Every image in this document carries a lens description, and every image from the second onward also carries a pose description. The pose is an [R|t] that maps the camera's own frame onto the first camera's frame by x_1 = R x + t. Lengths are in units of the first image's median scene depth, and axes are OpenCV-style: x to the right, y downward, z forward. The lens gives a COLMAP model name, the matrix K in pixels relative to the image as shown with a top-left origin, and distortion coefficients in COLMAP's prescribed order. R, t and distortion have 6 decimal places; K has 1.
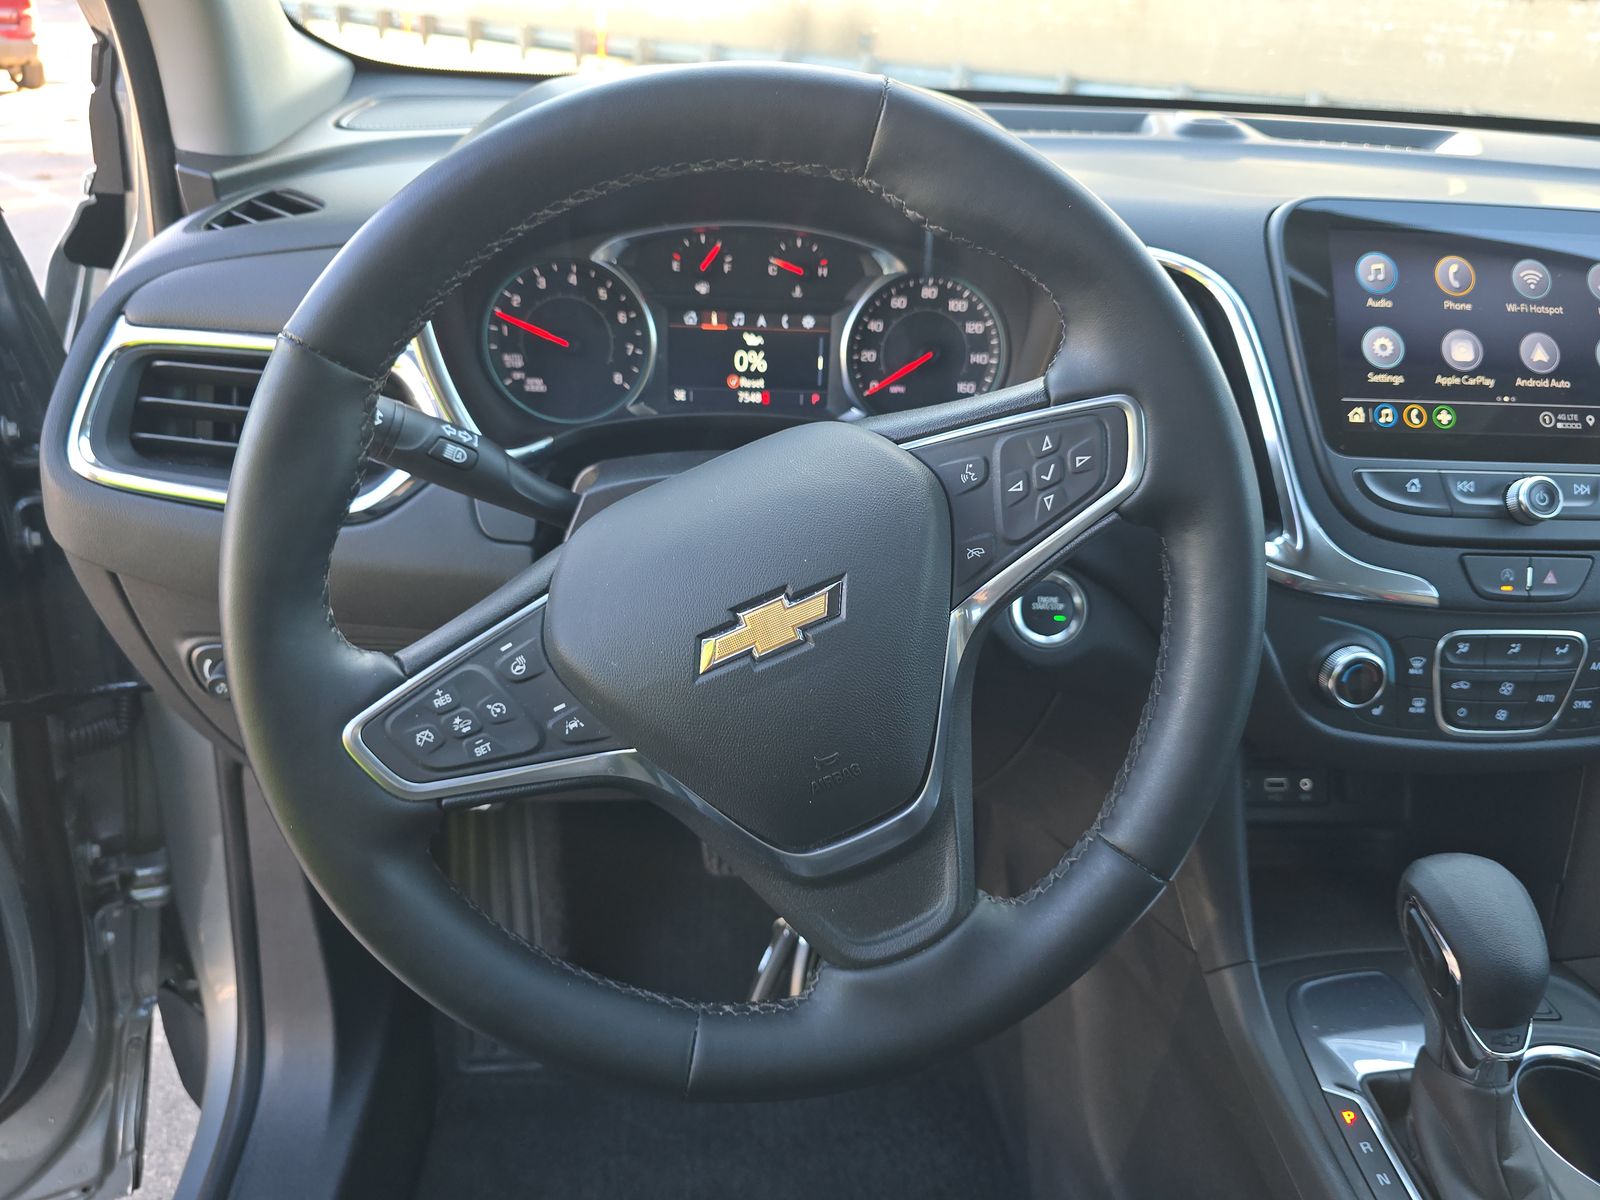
lens RADIAL K [[1065.4, 0, 789.5], [0, 1065.4, 600.5], [0, 0, 1]] dist [0.012719, -0.025641]
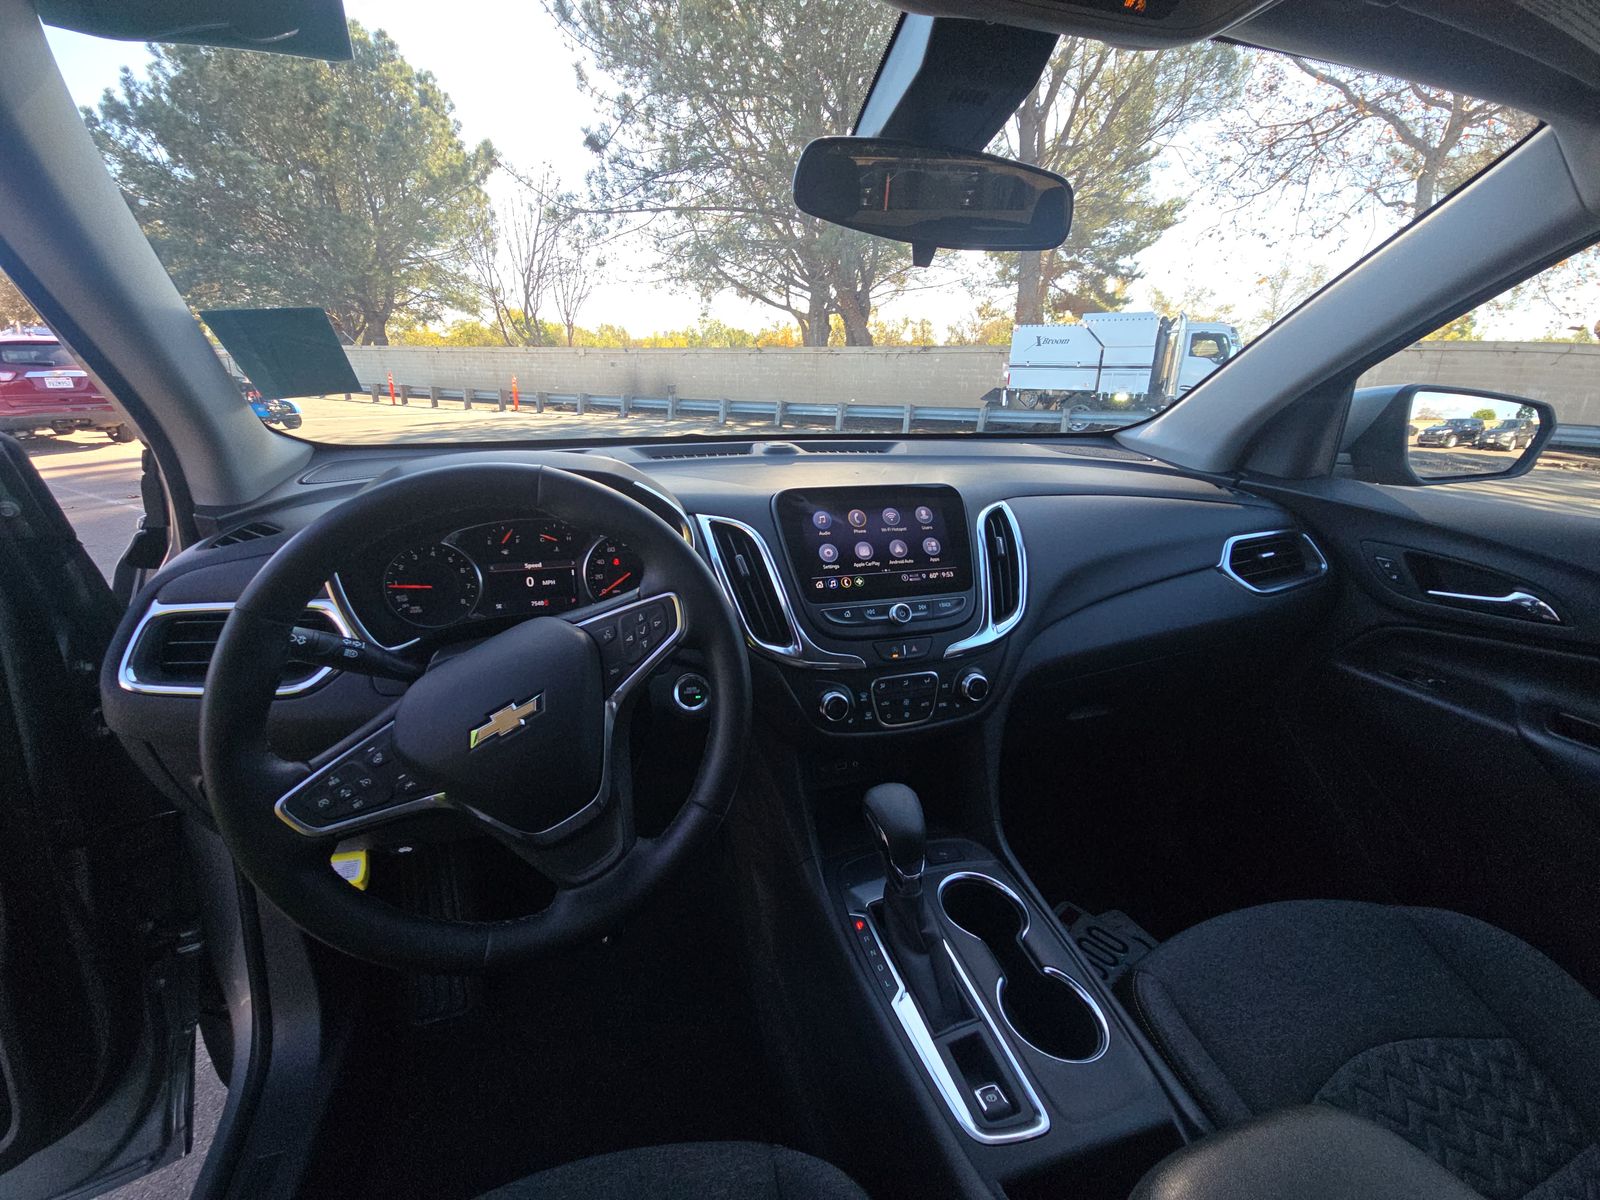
lens RADIAL K [[642.0, 0, 794.3], [0, 642.0, 596.3], [0, 0, 1]] dist [-0.000367, -0.006691]
pose [[0.975092, -0.103140, 0.196362, 0.222182], [0.133182, 0.980204, -0.146500, 0.033622], [-0.177365, 0.169003, 0.969525, -0.250720]]
